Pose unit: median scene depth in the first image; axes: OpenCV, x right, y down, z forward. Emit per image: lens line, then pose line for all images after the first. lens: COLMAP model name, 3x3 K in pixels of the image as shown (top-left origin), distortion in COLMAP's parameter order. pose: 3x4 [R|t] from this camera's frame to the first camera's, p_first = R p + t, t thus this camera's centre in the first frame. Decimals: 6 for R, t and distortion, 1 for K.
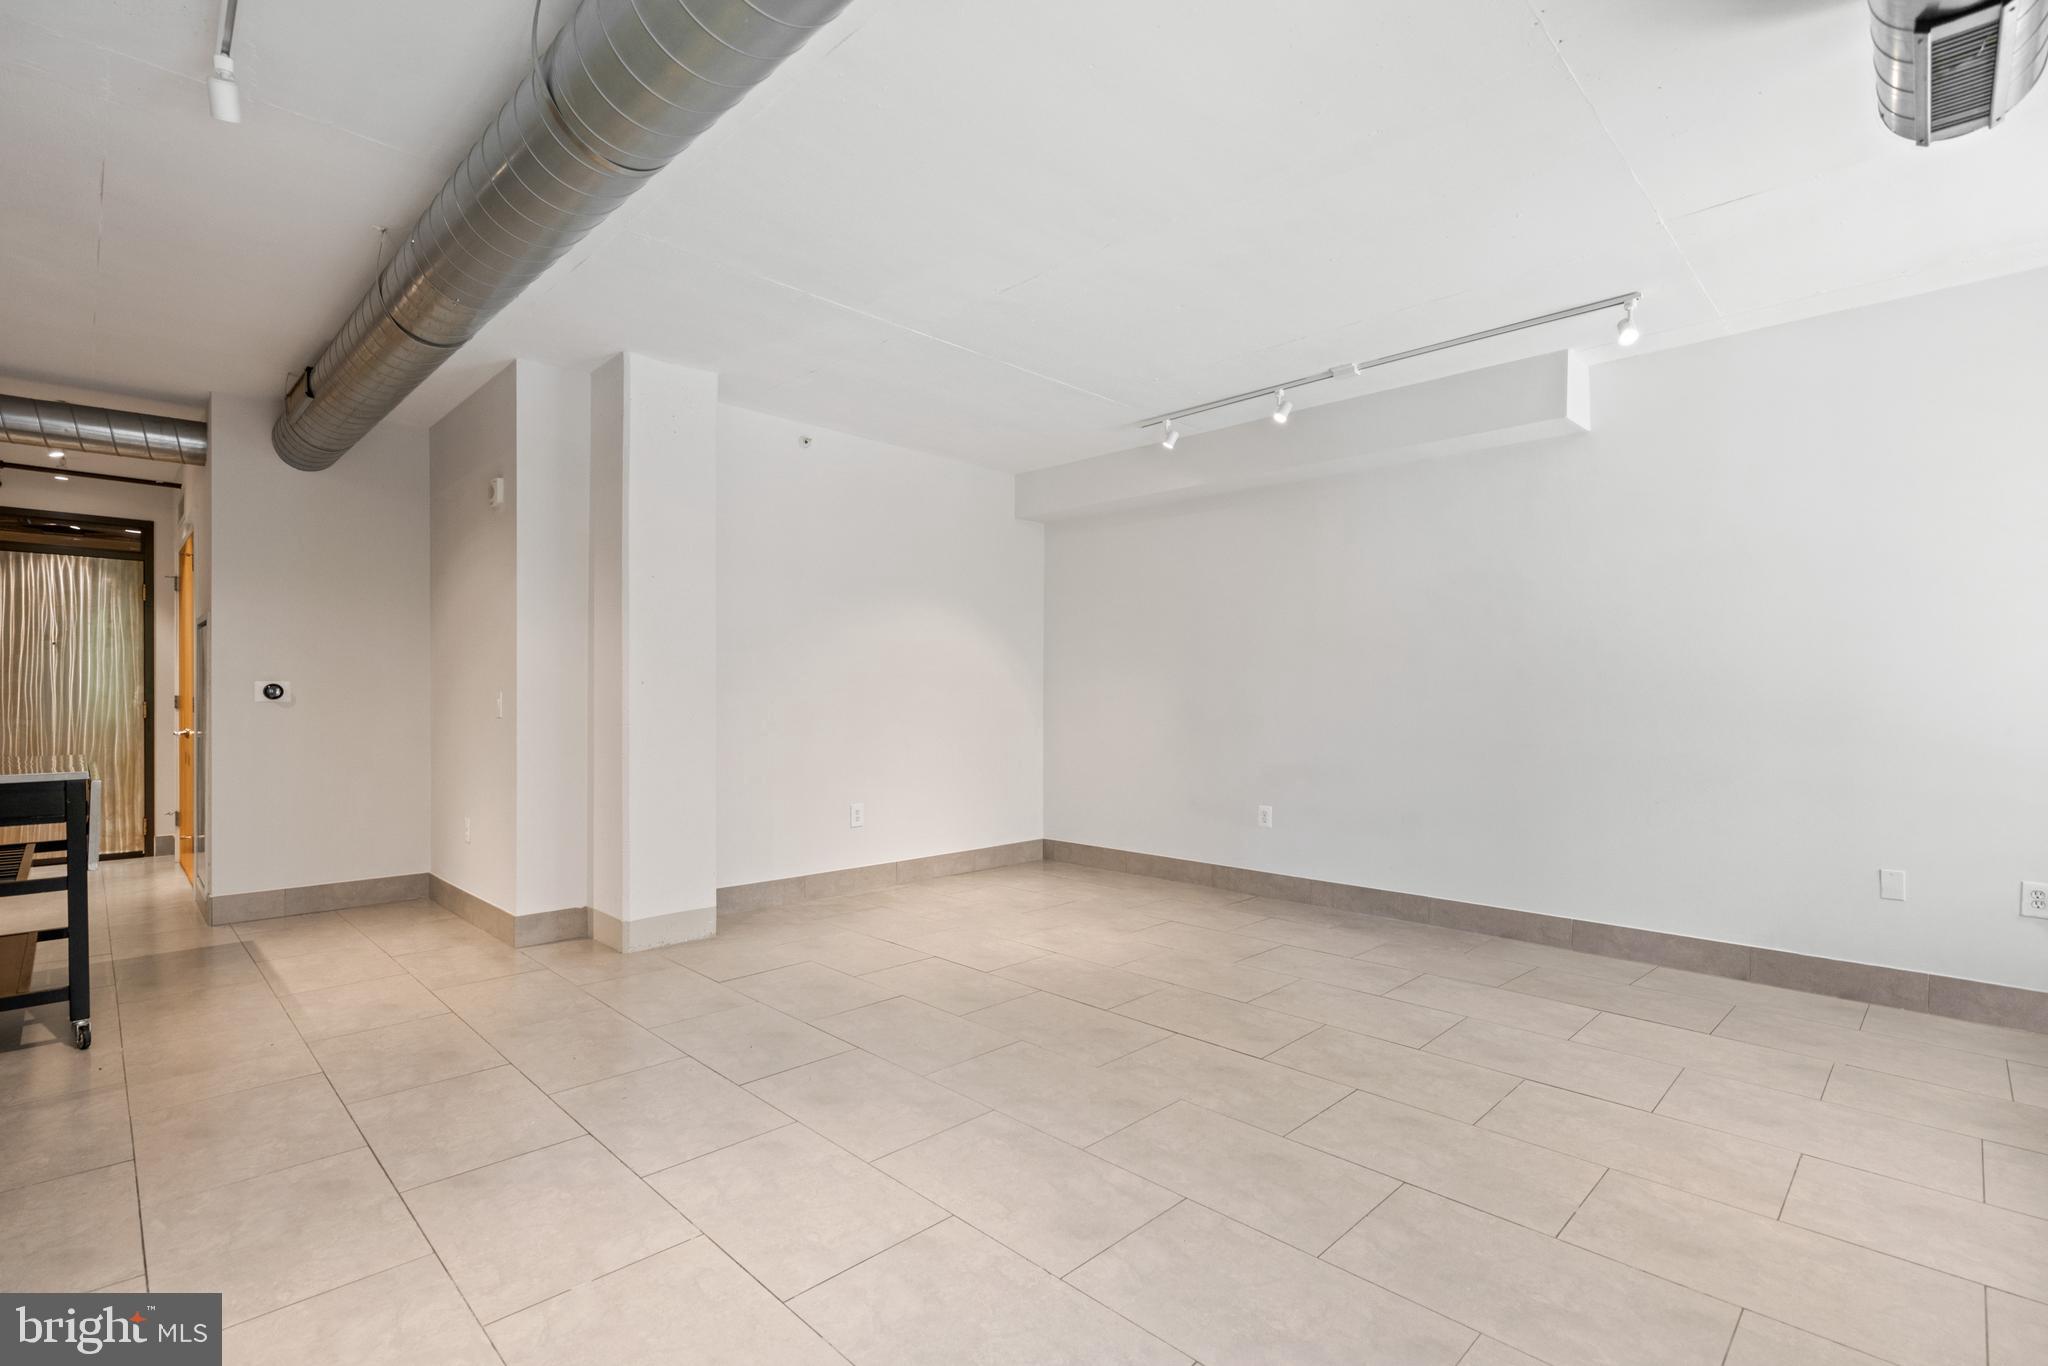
lens RADIAL K [[946.3, 0, 1019.1], [0, 946.3, 707.0], [0, 0, 1]] dist [-0.002001, 0.000325]
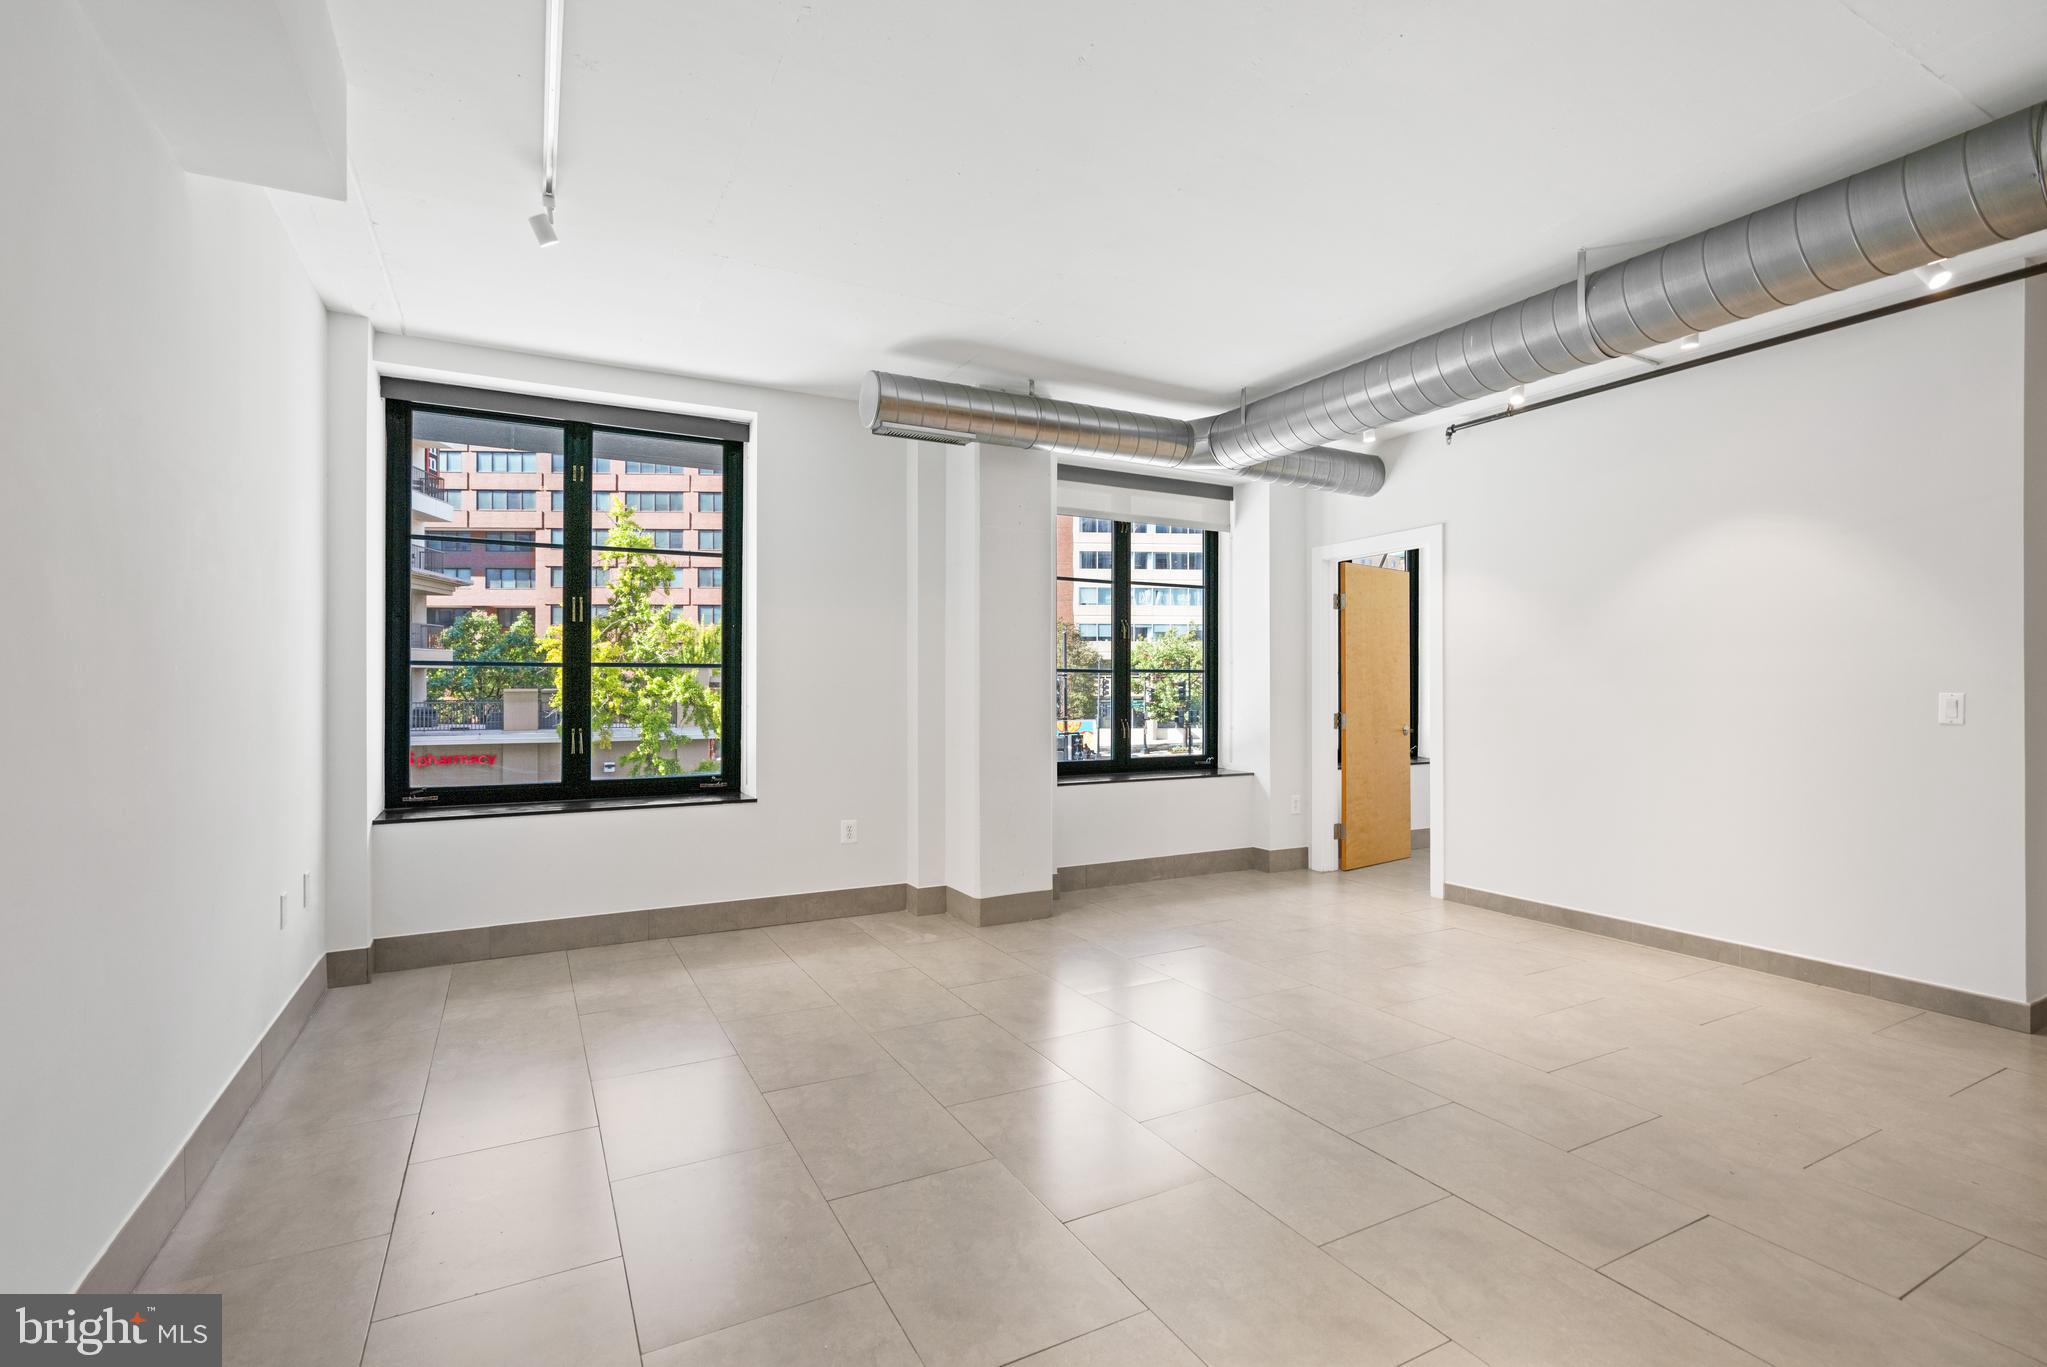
lens RADIAL K [[932.8, 0, 1023.5], [0, 932.8, 683.5], [0, 0, 1]] dist [0.000400, 0.000124]
pose [[-0.957386, -0.001309, 0.288810, 0.028151], [0.000669, 0.999977, 0.006749, -0.020480], [-0.288812, 0.006654, -0.957363, 1.426243]]
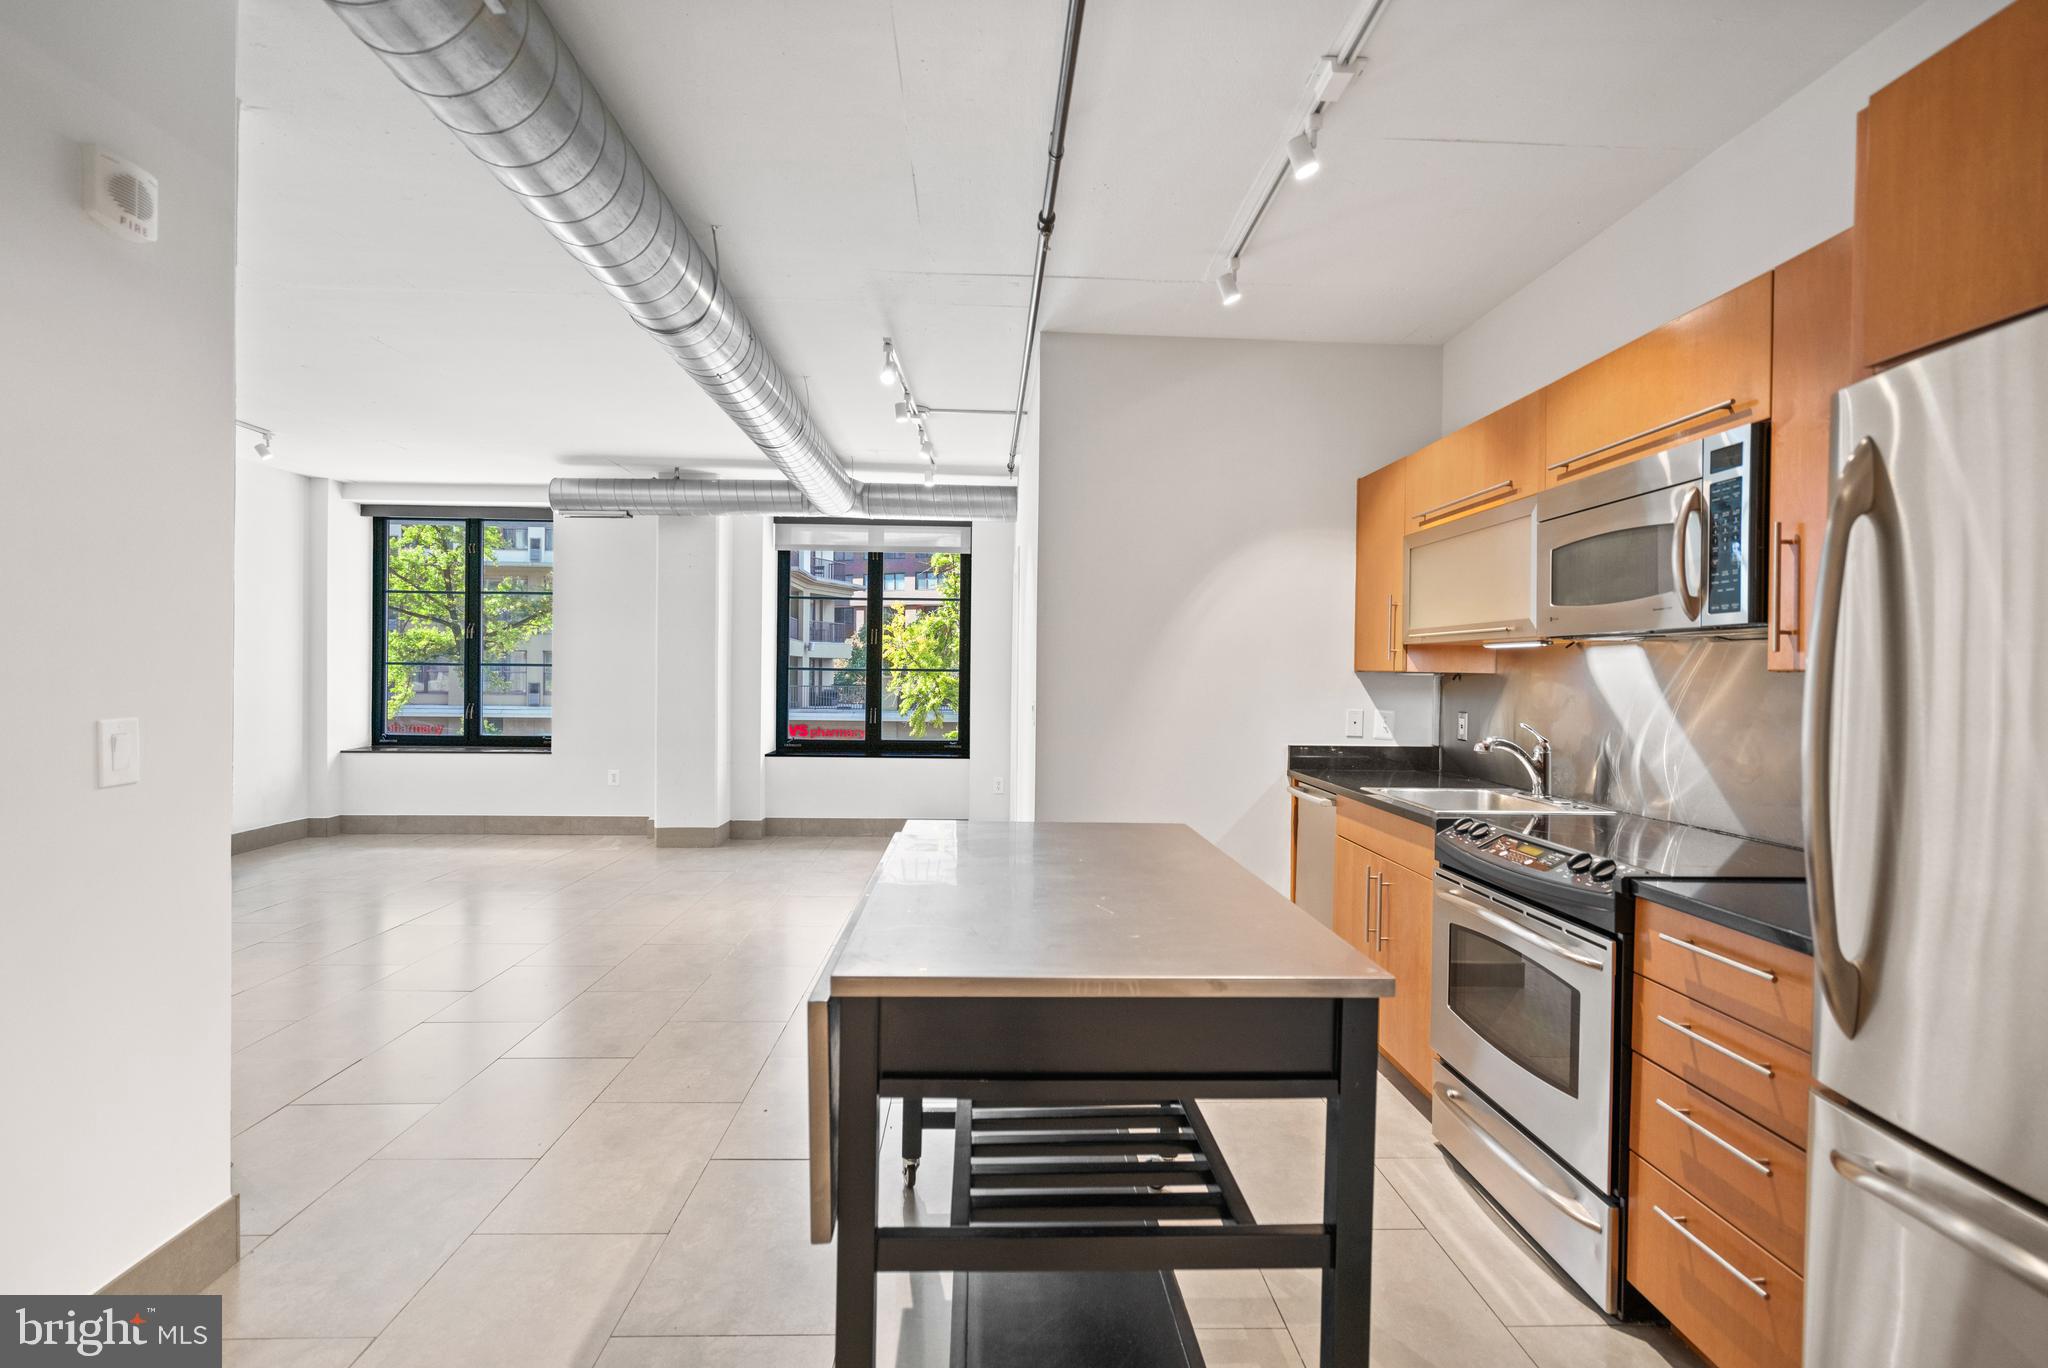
lens RADIAL K [[940.4, 0, 1015.2], [0, 940.4, 682.5], [0, 0, 1]] dist [-0.001241, 0.000048]
pose [[-0.734292, -0.016126, 0.678642, -1.192009], [-0.004244, 0.999807, 0.019166, -0.042290], [-0.678820, 0.011194, -0.734219, 1.141429]]
